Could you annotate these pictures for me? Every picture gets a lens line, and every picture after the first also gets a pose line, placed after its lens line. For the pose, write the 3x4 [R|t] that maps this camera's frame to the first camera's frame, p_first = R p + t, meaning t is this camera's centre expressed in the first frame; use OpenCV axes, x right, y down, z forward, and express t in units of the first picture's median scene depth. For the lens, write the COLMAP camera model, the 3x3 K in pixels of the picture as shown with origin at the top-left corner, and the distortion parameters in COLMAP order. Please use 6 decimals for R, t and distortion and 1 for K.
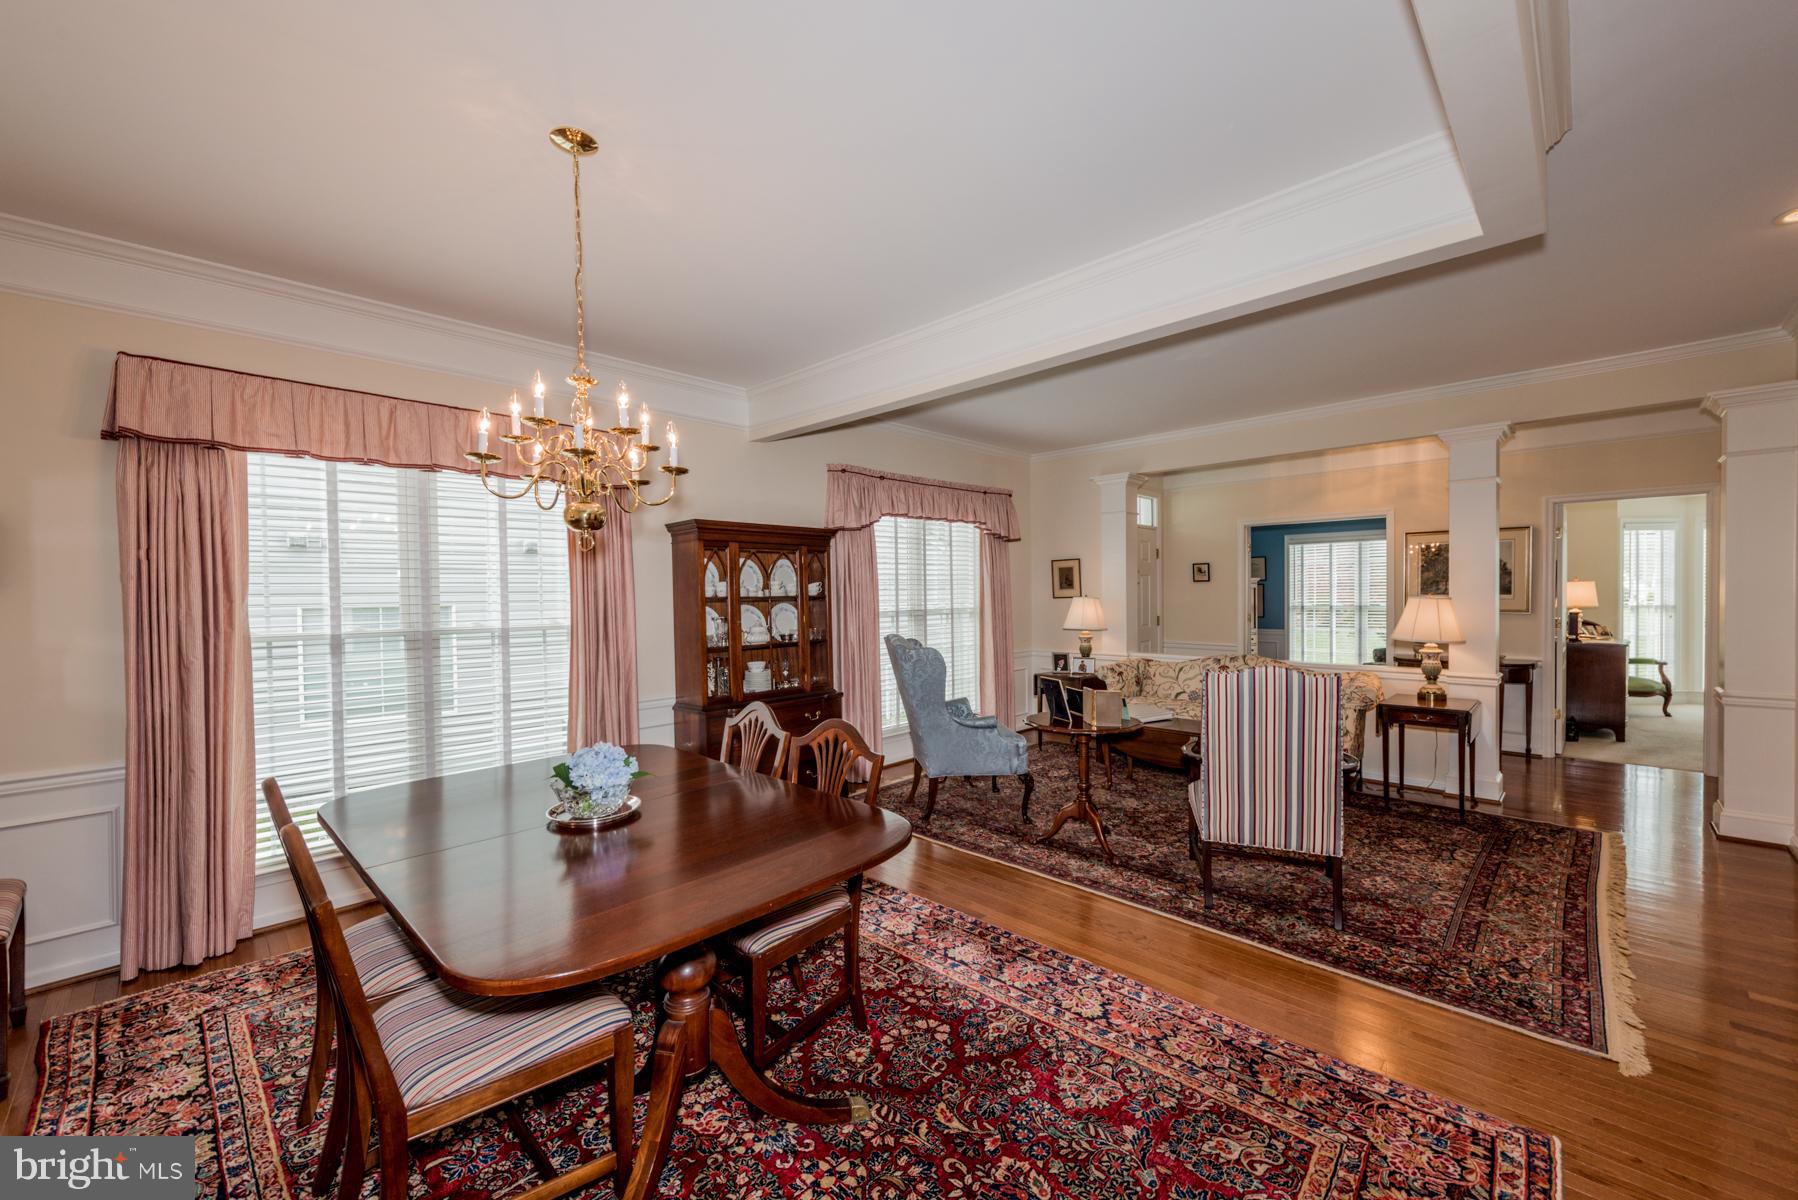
lens RADIAL K [[702.7, 0, 899.9], [0, 702.7, 605.6], [0, 0, 1]] dist [0.016292, -0.003446]
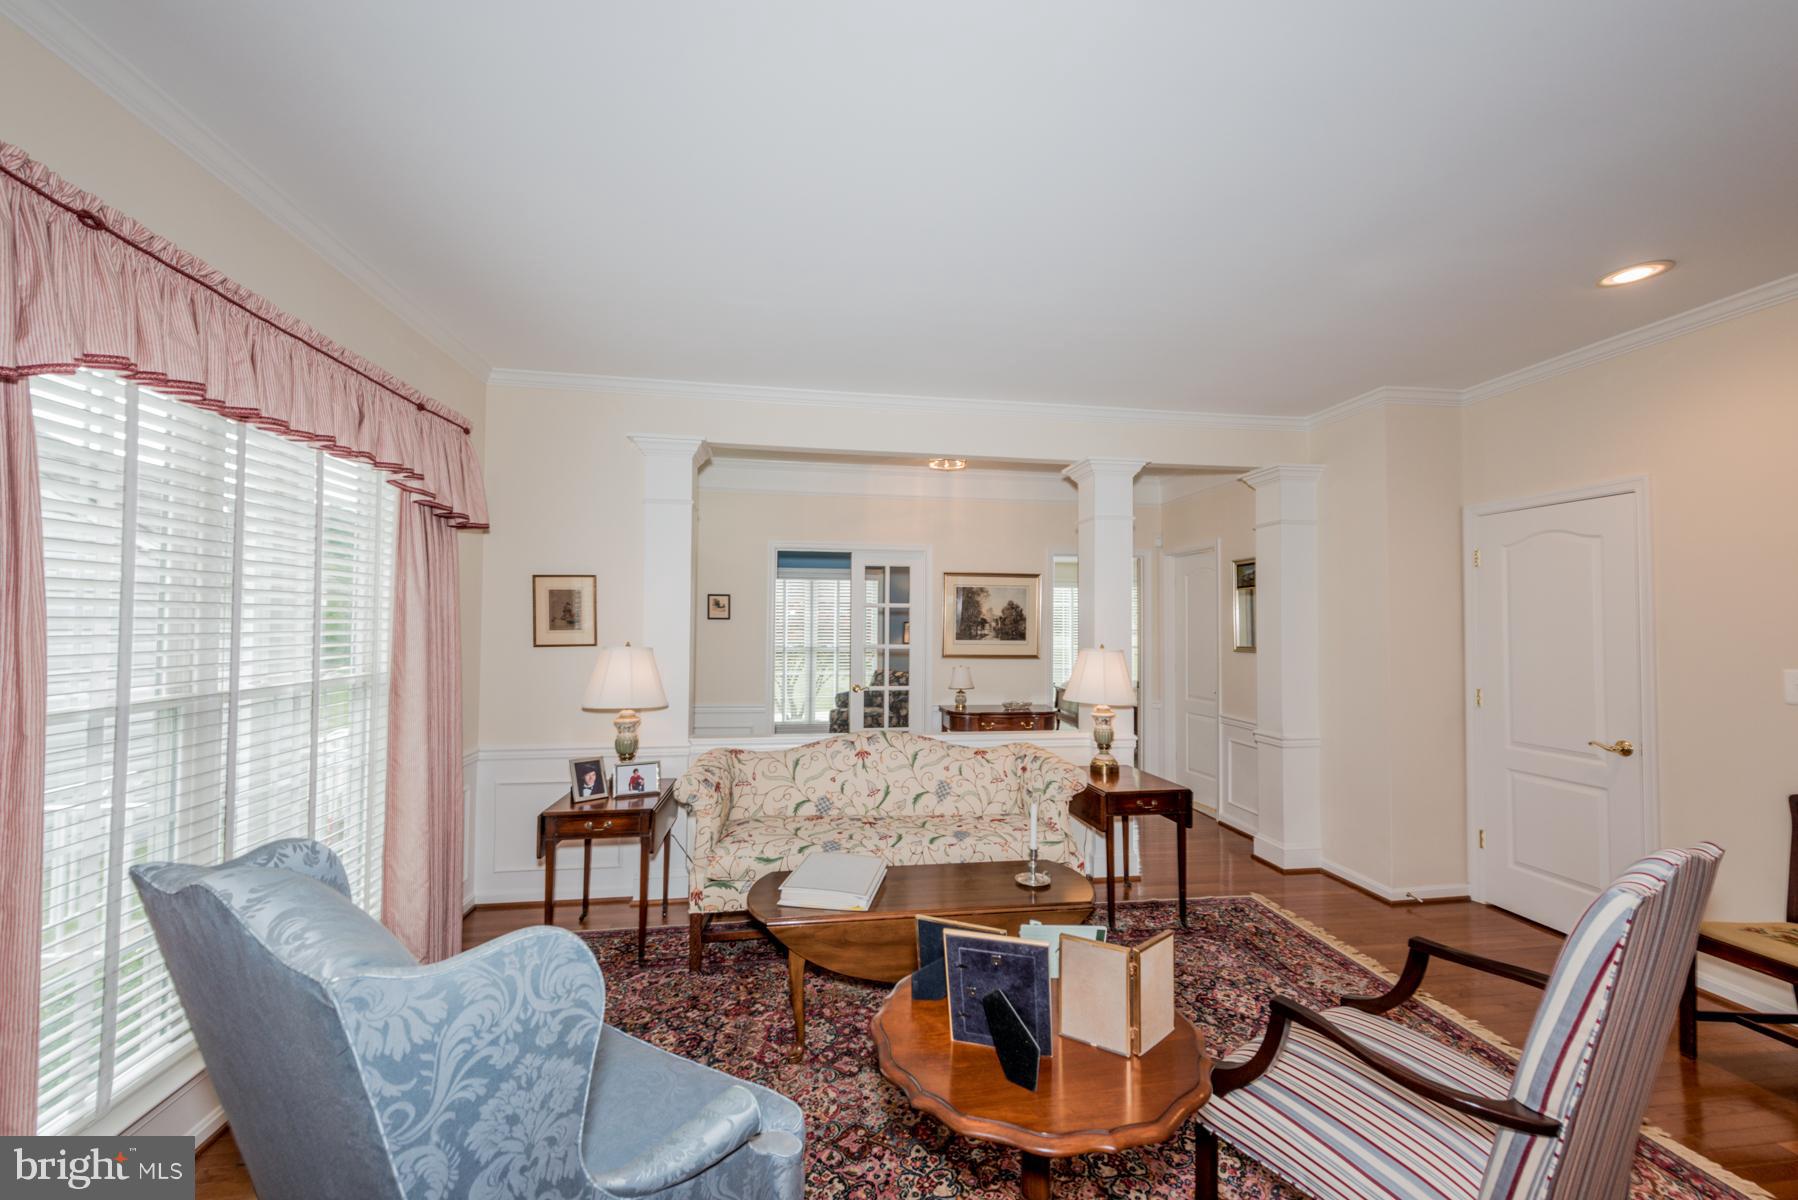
lens RADIAL K [[702.7, 0, 903.4], [0, 702.7, 598.5], [0, 0, 1]] dist [0.016292, -0.003446]
pose [[0.601831, 0.043982, 0.797411, -0.050902], [0.001863, 0.998402, -0.056474, -0.021119], [-0.798621, 0.035474, 0.600788, 0.599404]]
